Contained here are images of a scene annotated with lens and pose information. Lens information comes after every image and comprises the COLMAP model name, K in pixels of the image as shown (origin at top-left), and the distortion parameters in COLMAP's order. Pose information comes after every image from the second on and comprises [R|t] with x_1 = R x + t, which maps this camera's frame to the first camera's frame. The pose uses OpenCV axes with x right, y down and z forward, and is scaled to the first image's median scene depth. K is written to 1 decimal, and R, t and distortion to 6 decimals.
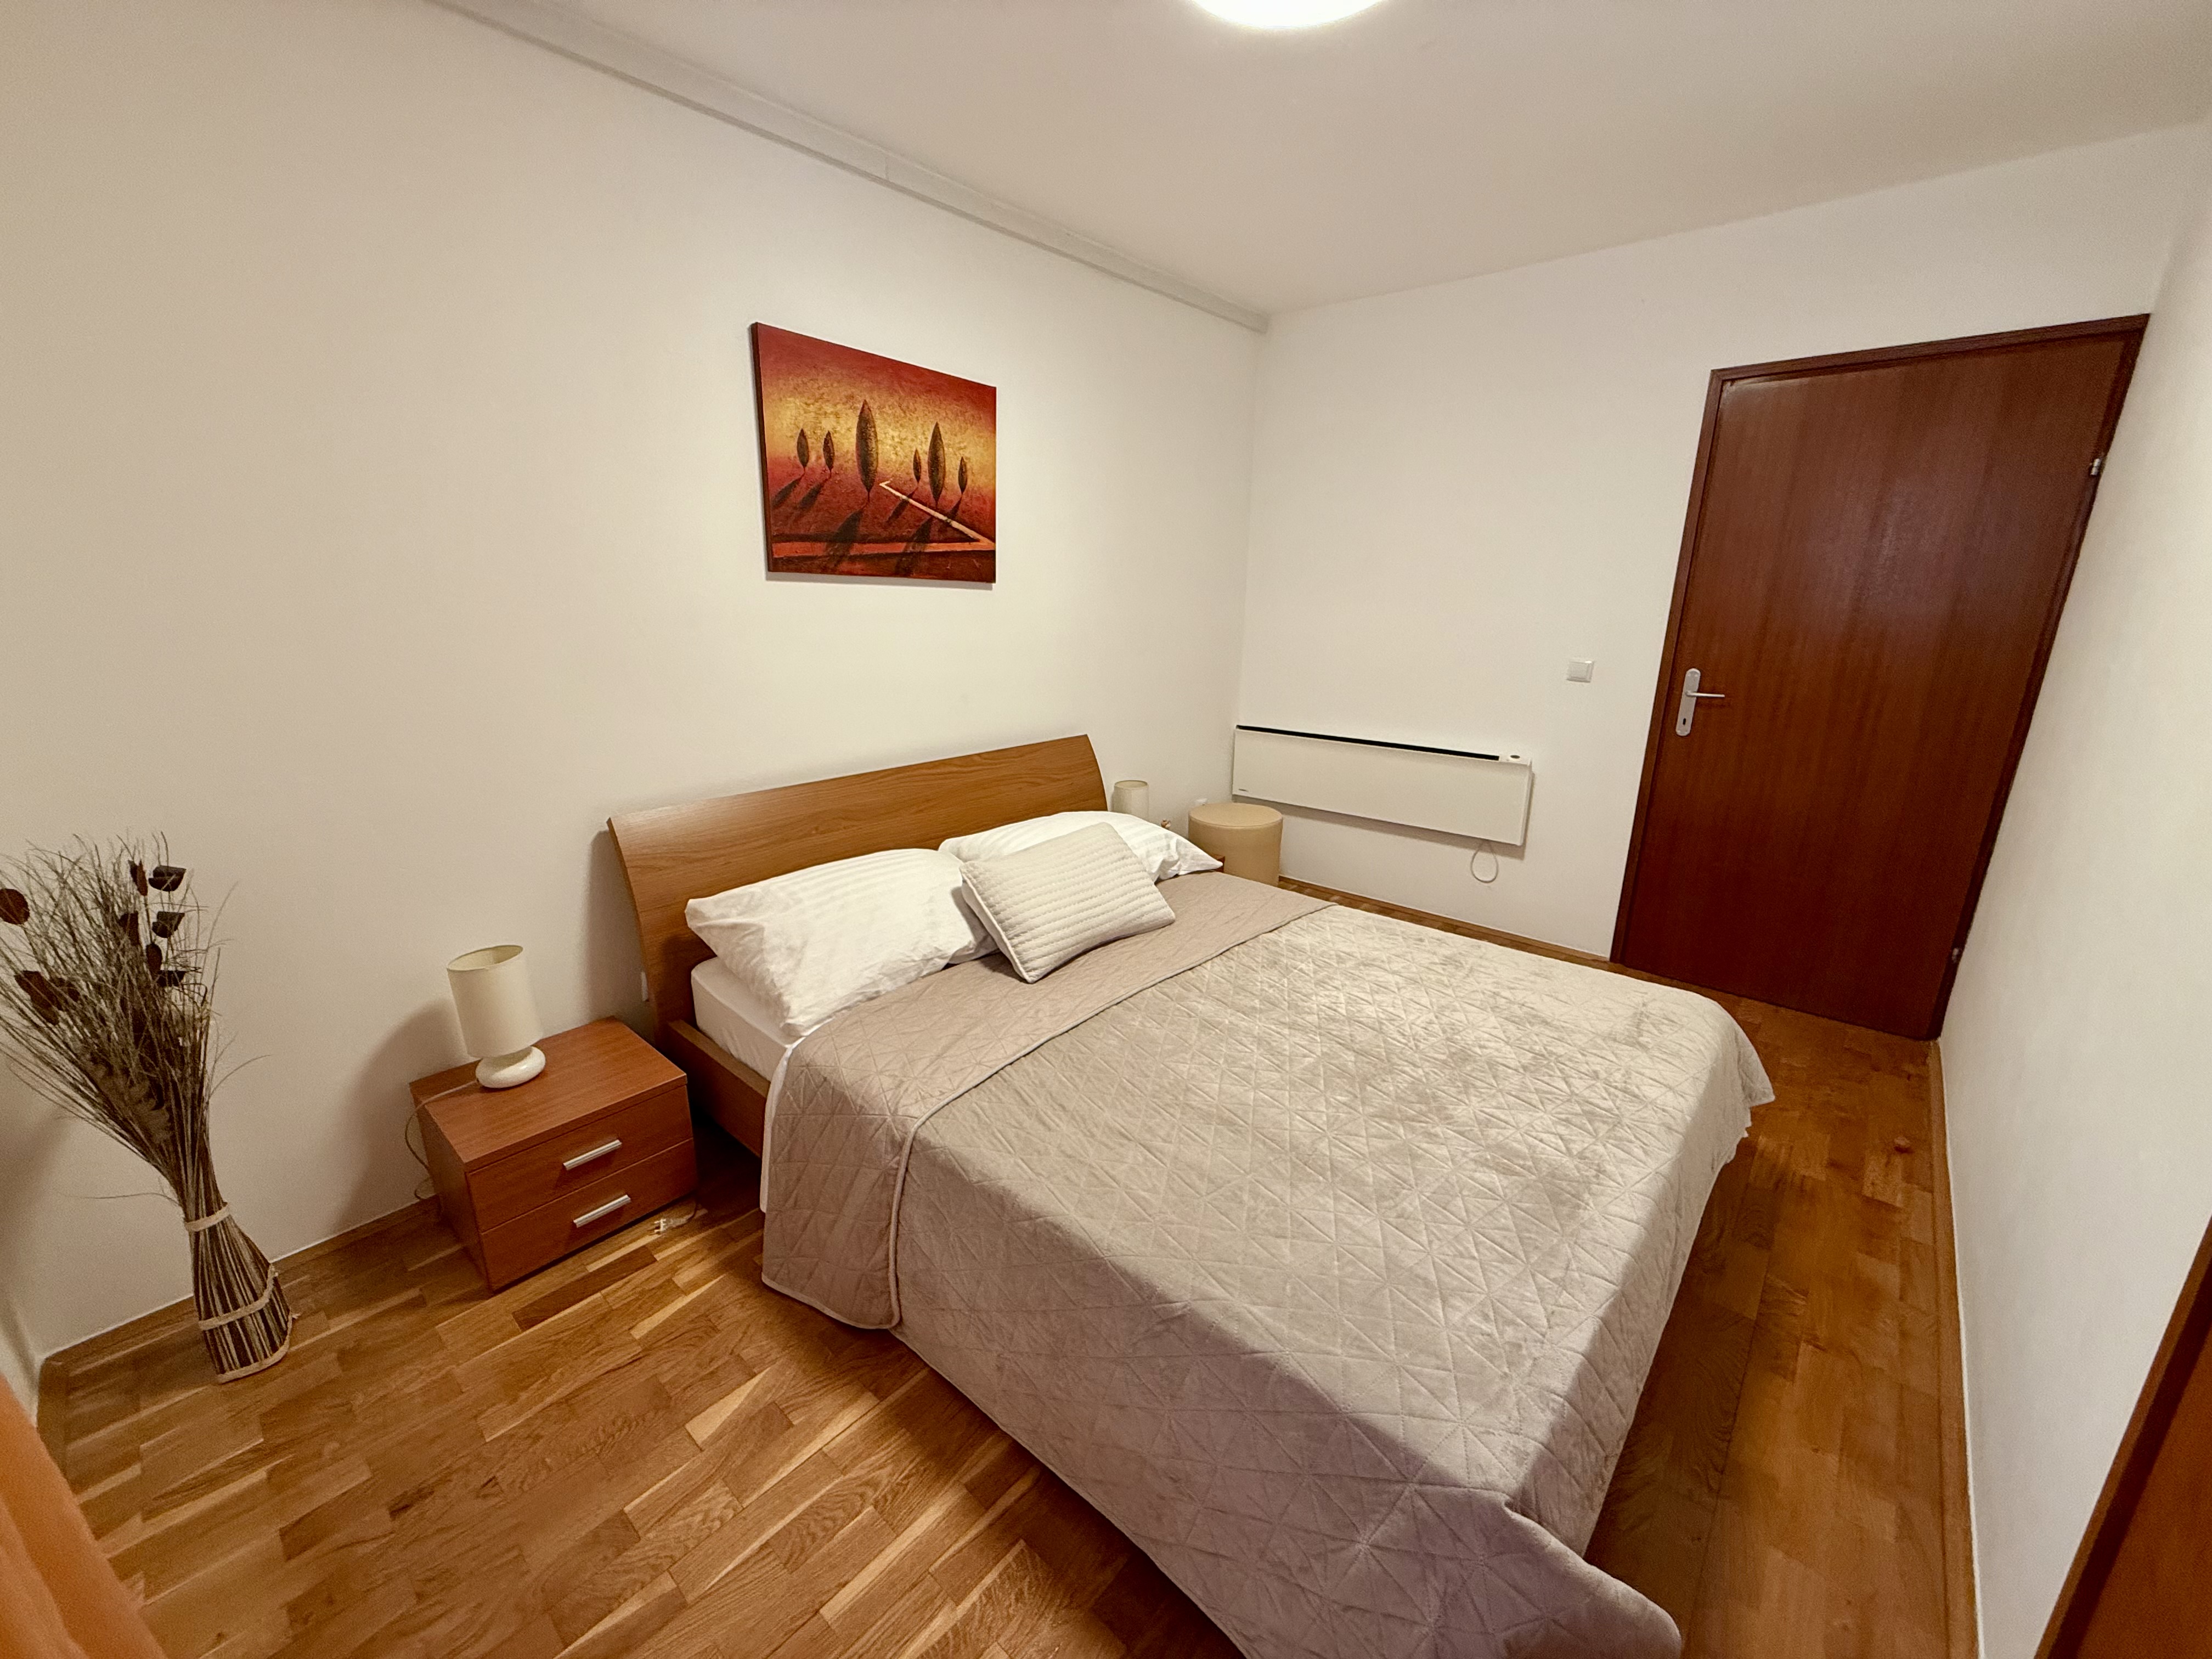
lens RADIAL K [[879.7, 0, 1103.4], [0, 879.7, 832.3], [0, 0, 1]] dist [-0.000533, 0.001063]
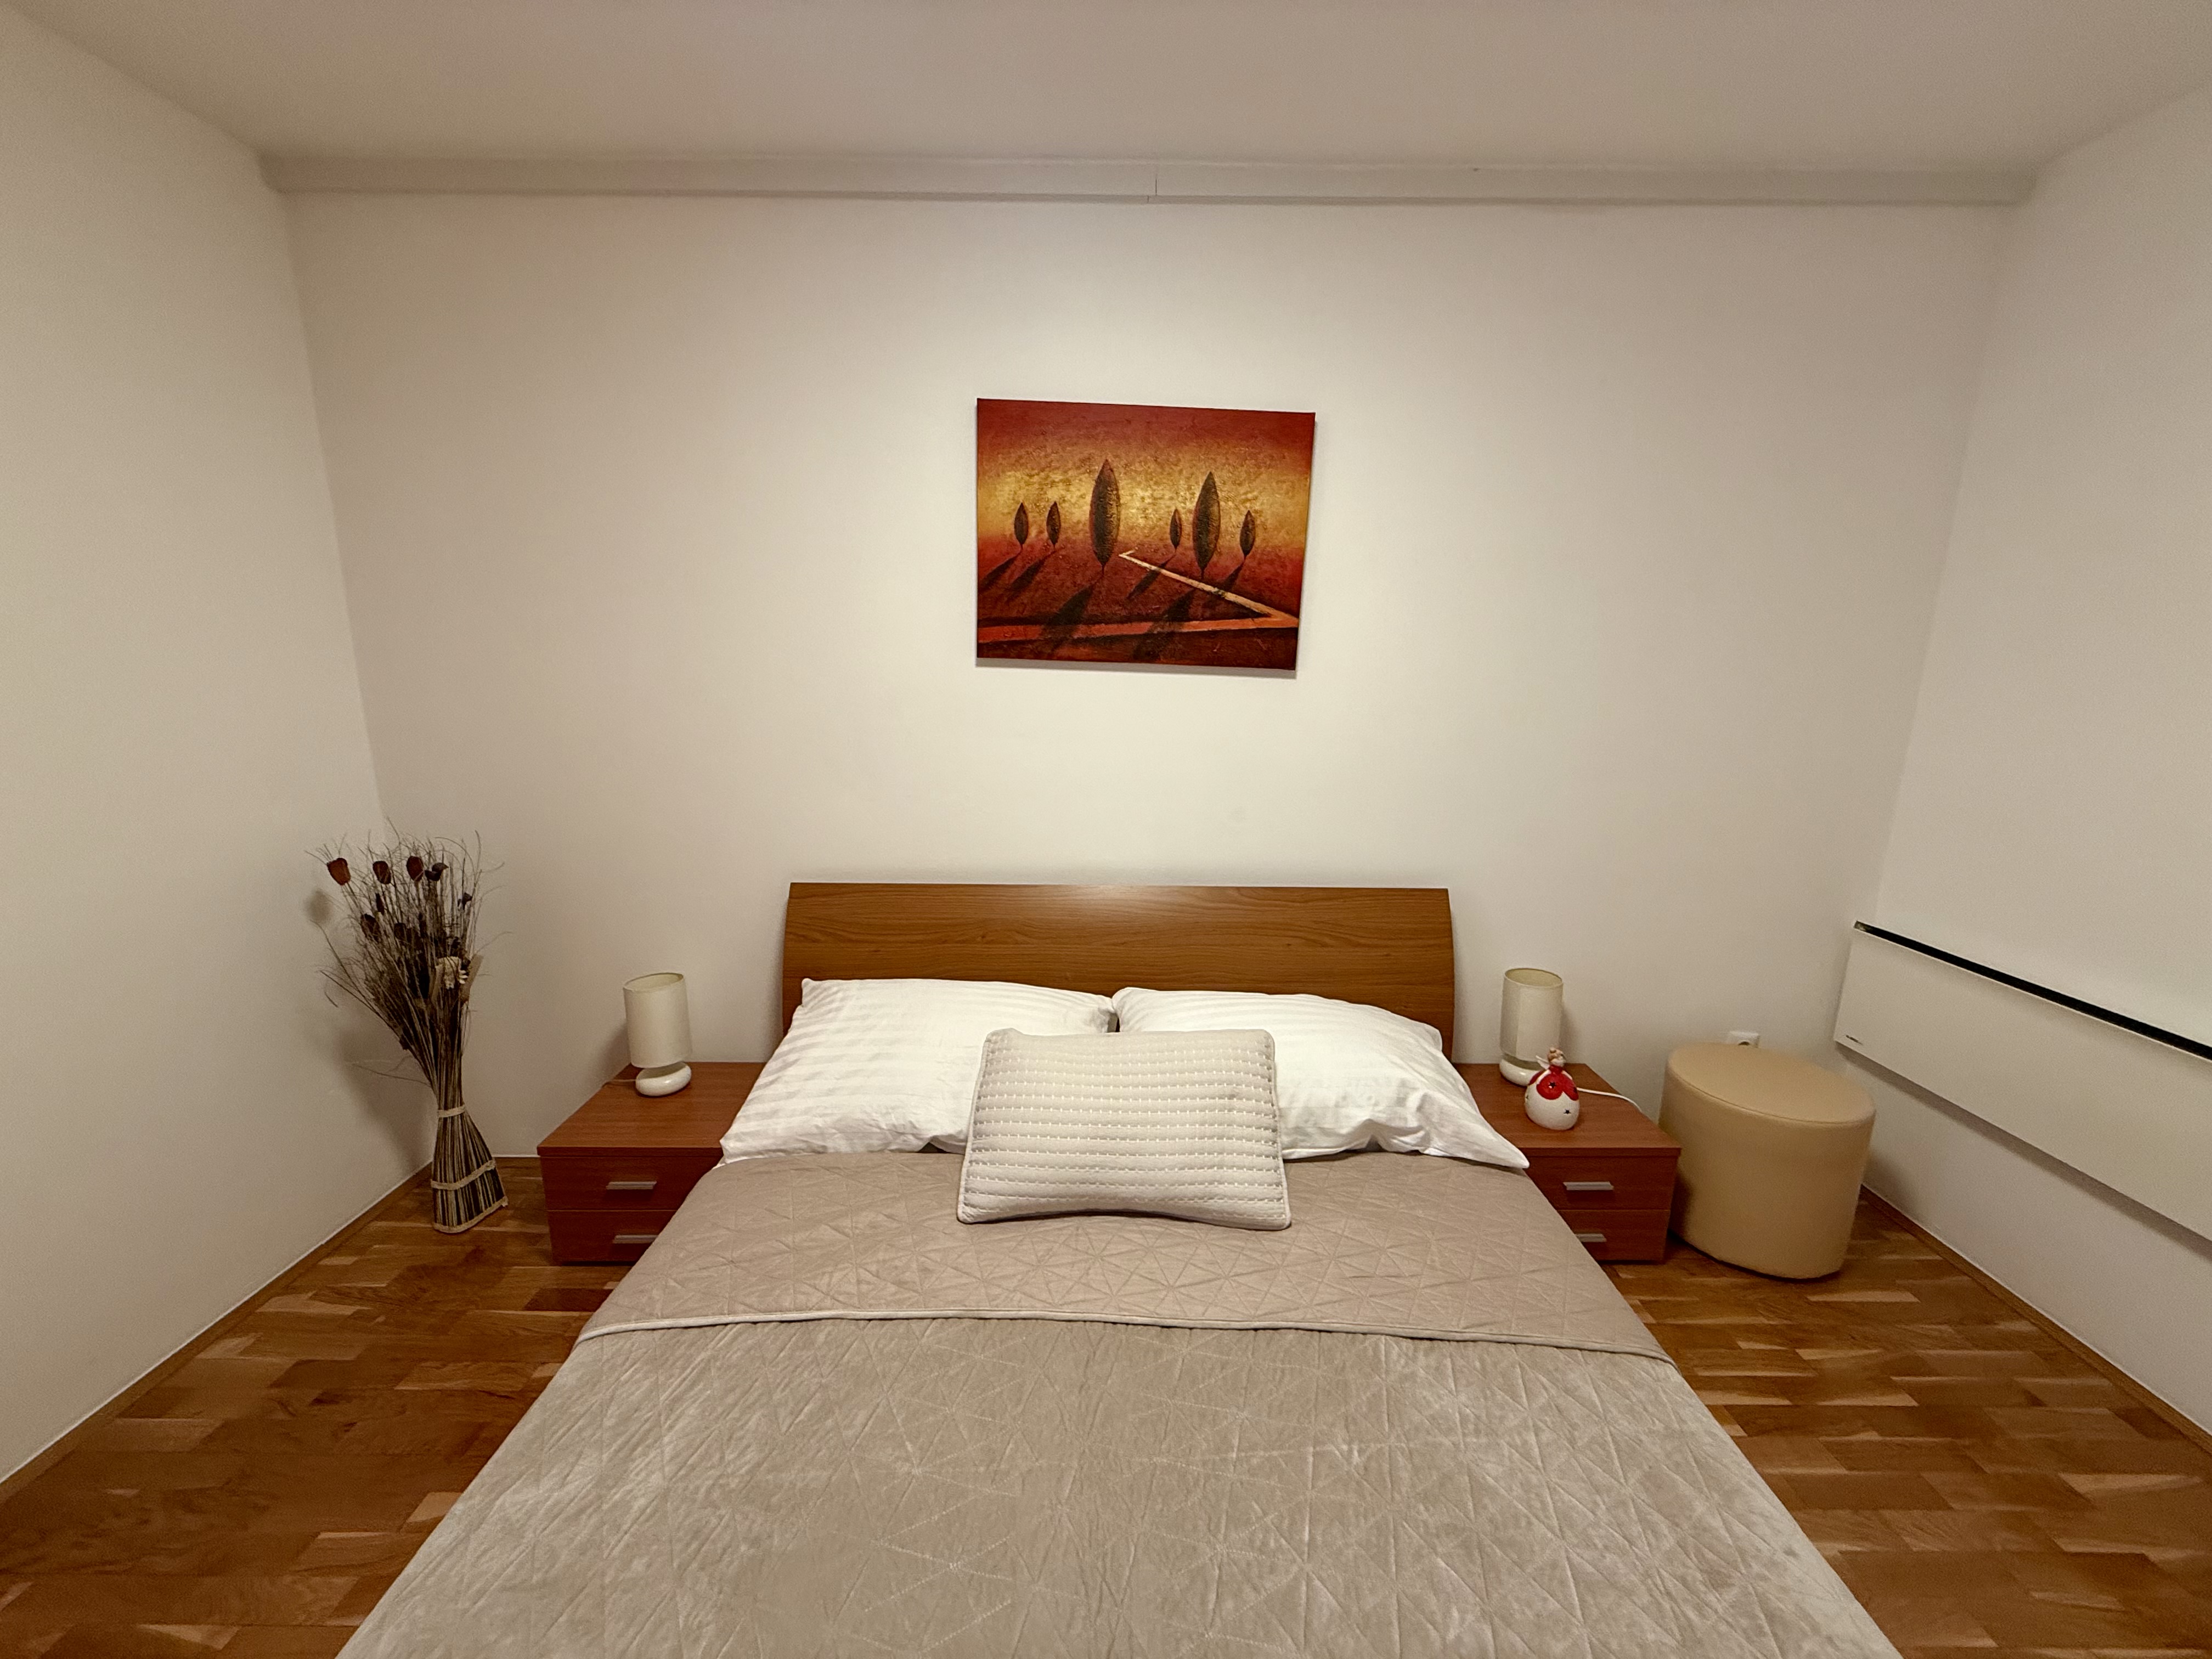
lens RADIAL K [[879.7, 0, 1098.5], [0, 879.7, 828.6], [0, 0, 1]] dist [-0.000533, 0.001063]
pose [[0.660501, 0.152368, -0.735202, 0.393619], [-0.207482, 0.978103, 0.016307, -0.149638], [0.721588, 0.141771, 0.677652, 0.453266]]
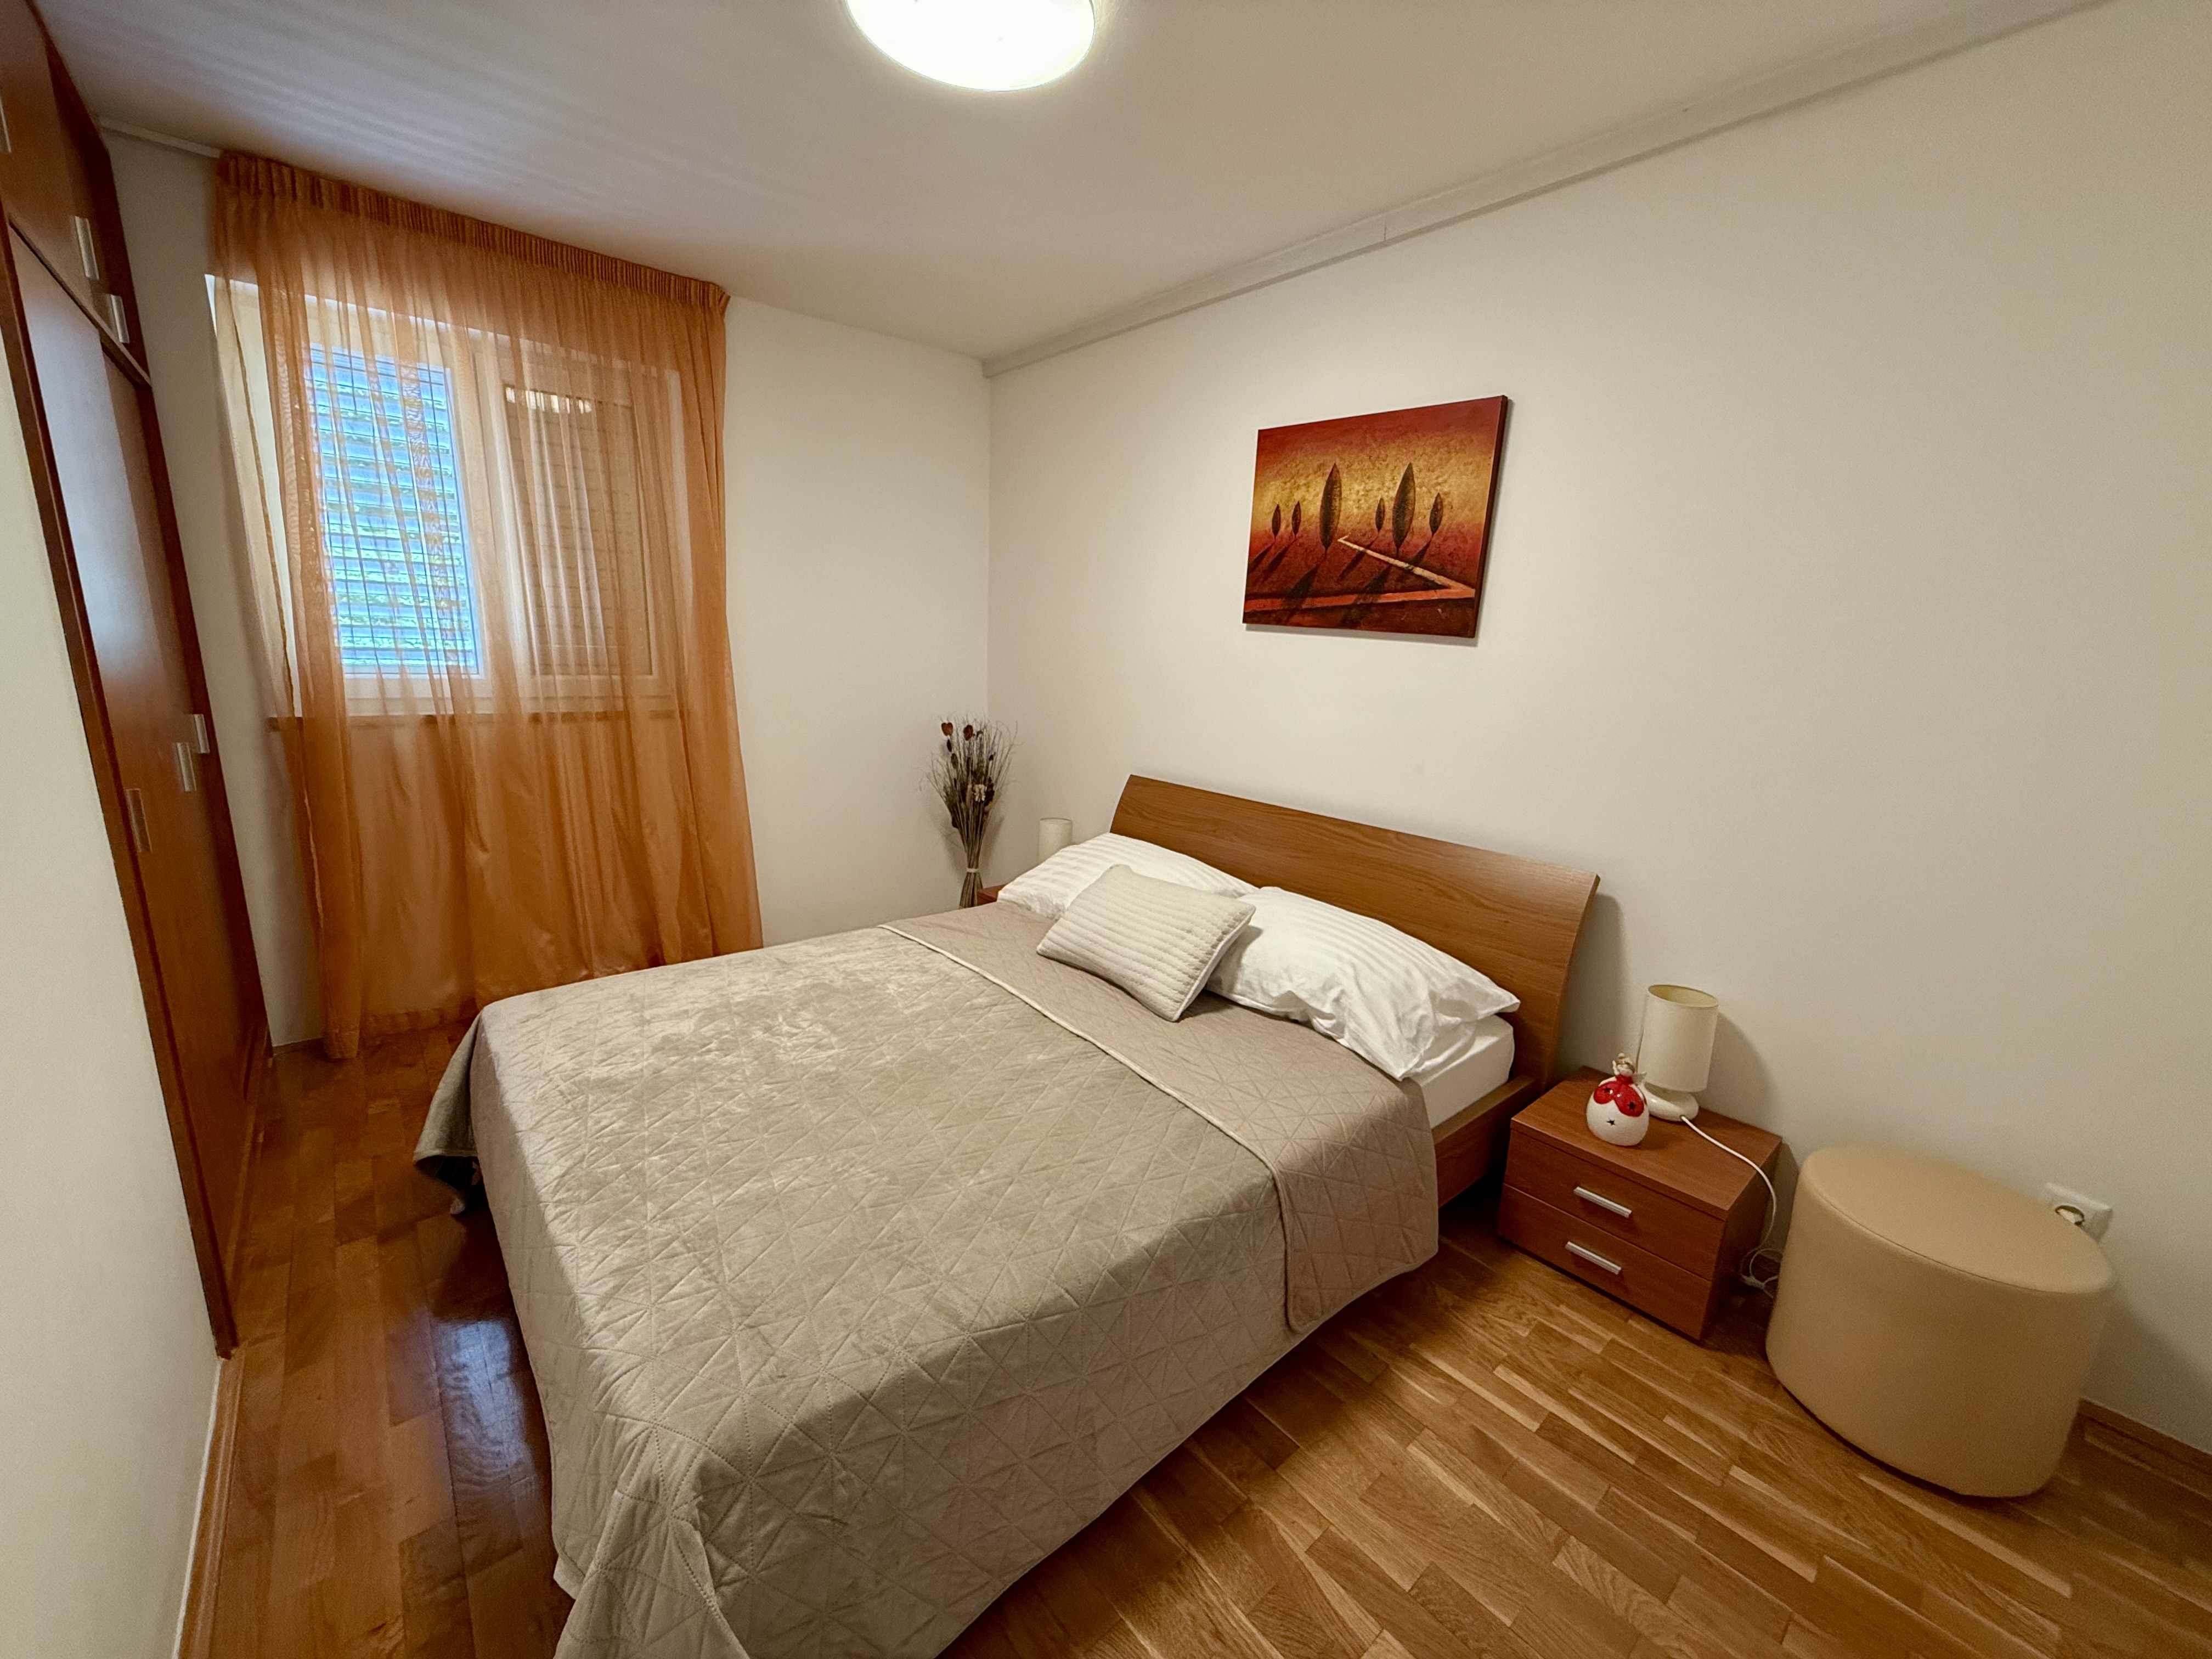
lens RADIAL K [[879.7, 0, 1104.3], [0, 879.7, 829.9], [0, 0, 1]] dist [-0.000533, 0.001063]
pose [[-0.137117, 0.207638, -0.968548, 0.857333], [-0.304024, 0.921769, 0.240650, -0.248148], [0.942745, 0.327459, -0.063264, 0.921764]]
